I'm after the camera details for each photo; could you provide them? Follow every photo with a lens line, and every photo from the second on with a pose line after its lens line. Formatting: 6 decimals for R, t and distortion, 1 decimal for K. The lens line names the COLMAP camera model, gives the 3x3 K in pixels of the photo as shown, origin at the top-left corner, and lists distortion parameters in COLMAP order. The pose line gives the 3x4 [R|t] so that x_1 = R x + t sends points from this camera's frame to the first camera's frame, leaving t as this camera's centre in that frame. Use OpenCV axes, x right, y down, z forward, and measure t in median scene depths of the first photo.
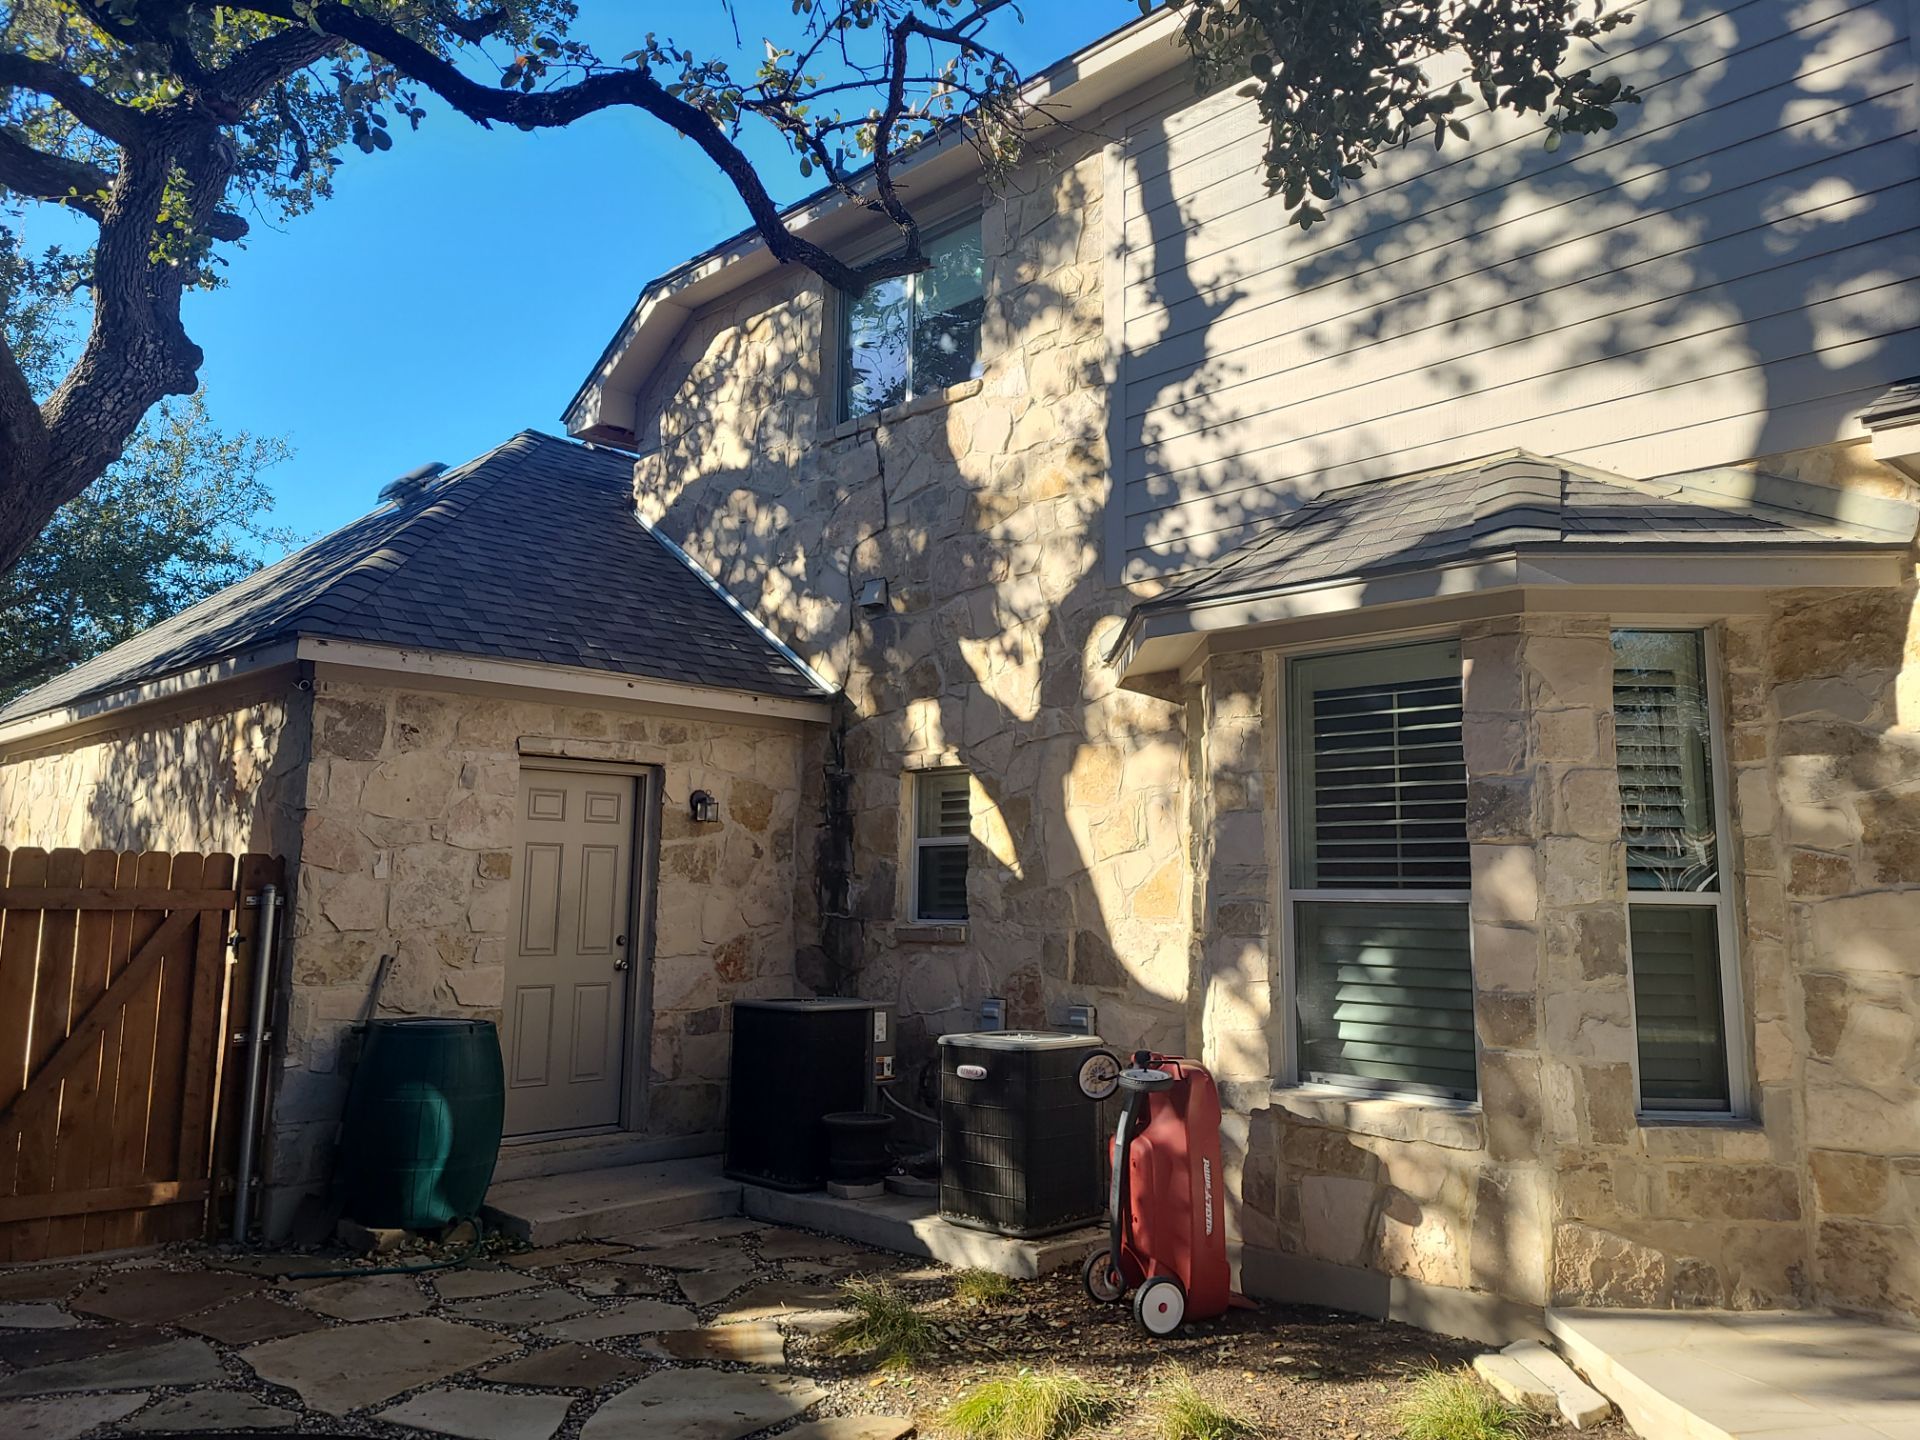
lens RADIAL K [[1466.7, 0, 968.1], [0, 1466.7, 696.1], [0, 0, 1]] dist [0.067801, -0.055232]
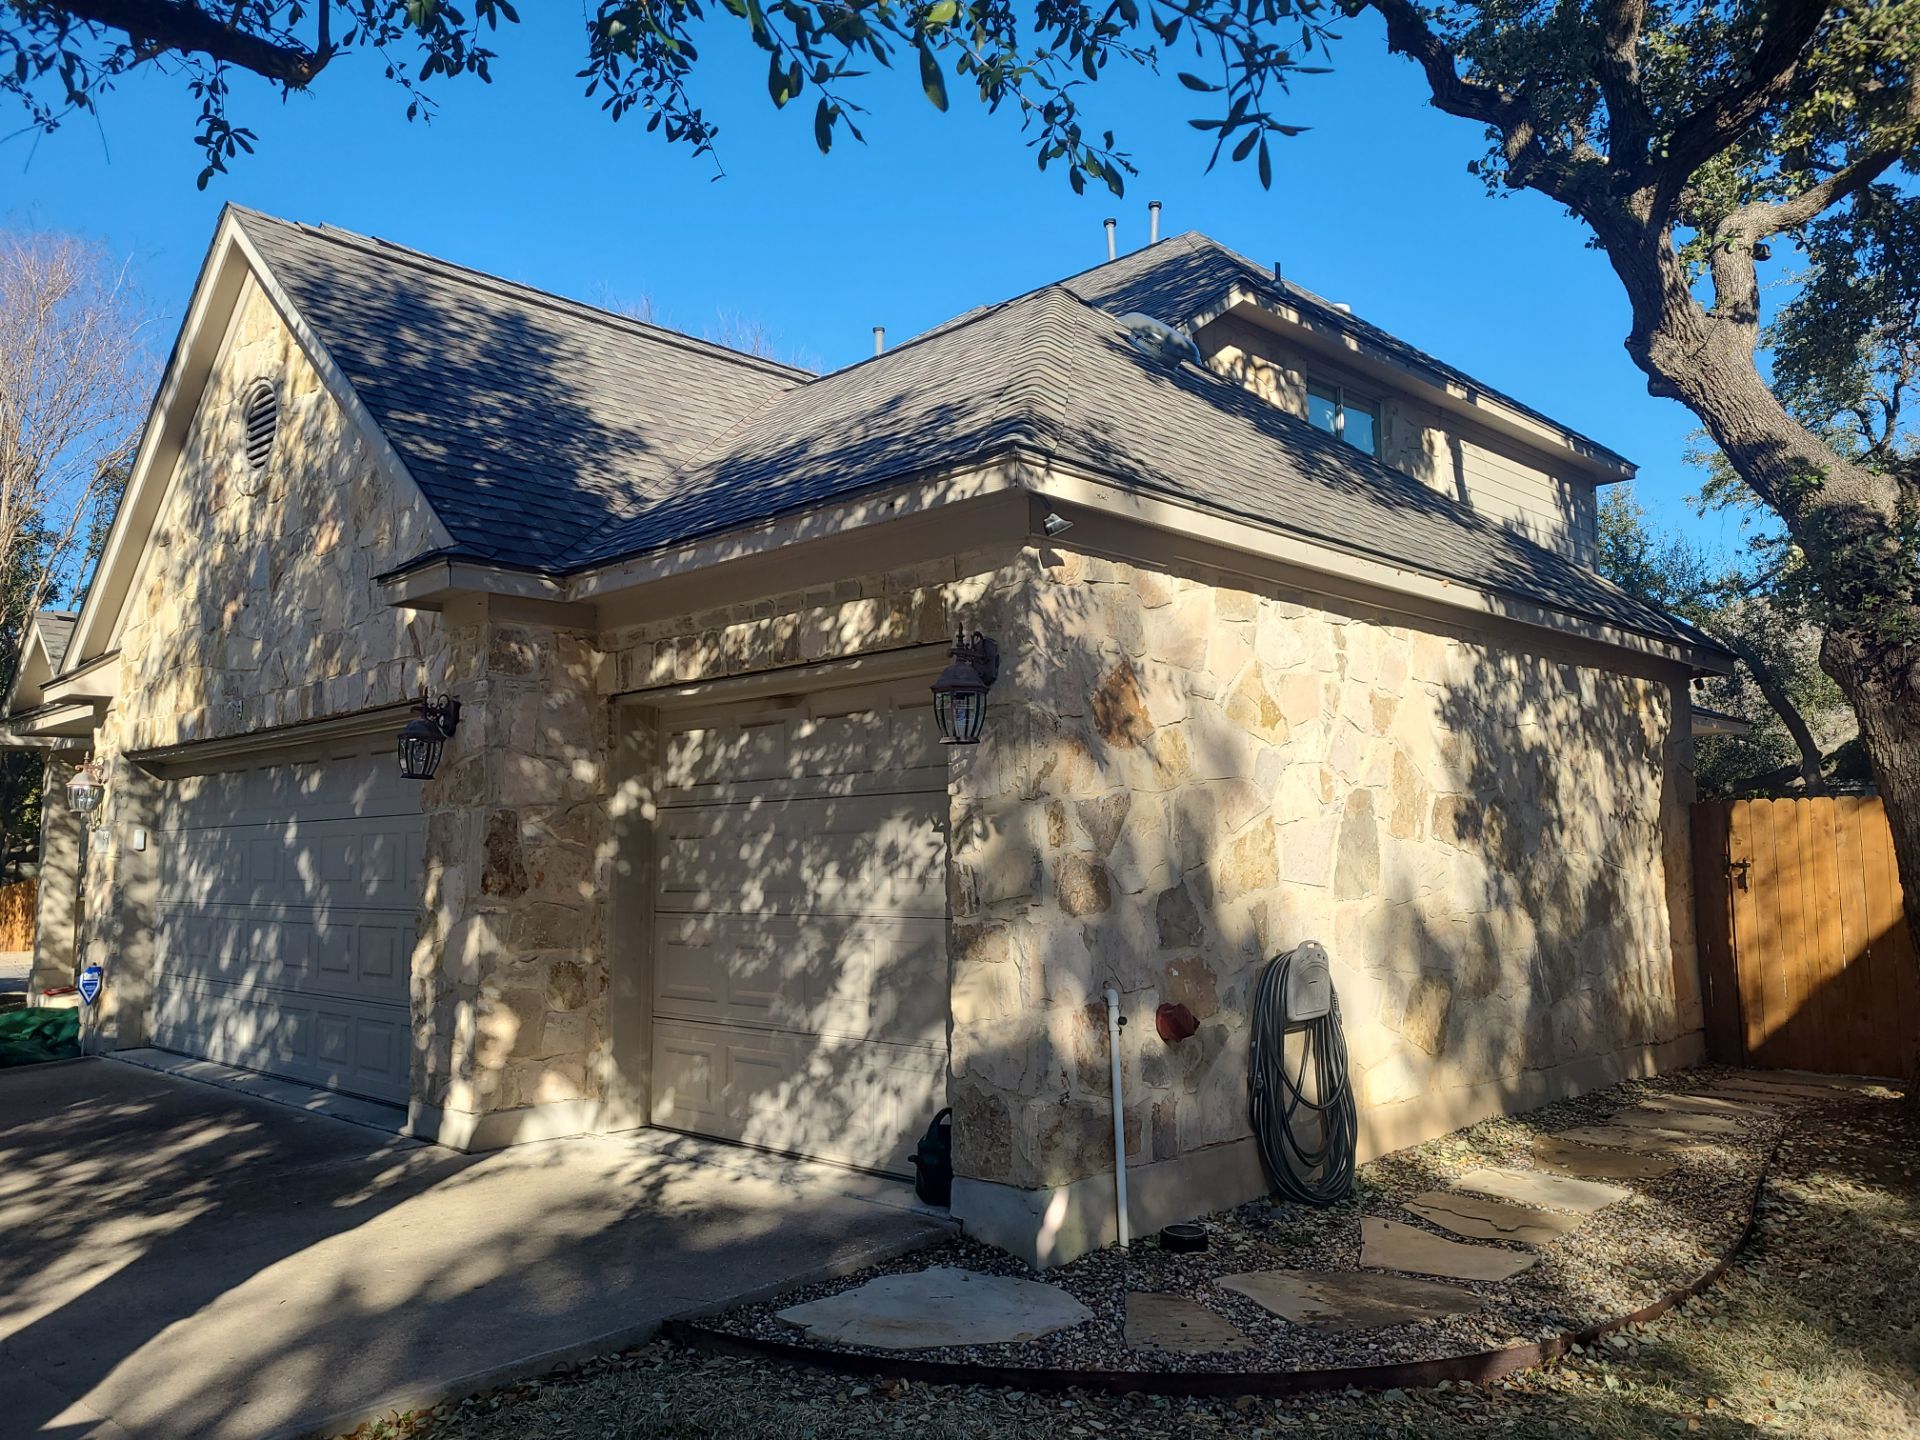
lens RADIAL K [[1466.7, 0, 968.1], [0, 1466.7, 696.1], [0, 0, 1]] dist [0.067801, -0.055232]
pose [[-0.020316, 0.104666, 0.994300, -1.787217], [-0.133107, 0.985369, -0.106445, 0.240052], [-0.990893, -0.134511, -0.006087, 1.642908]]
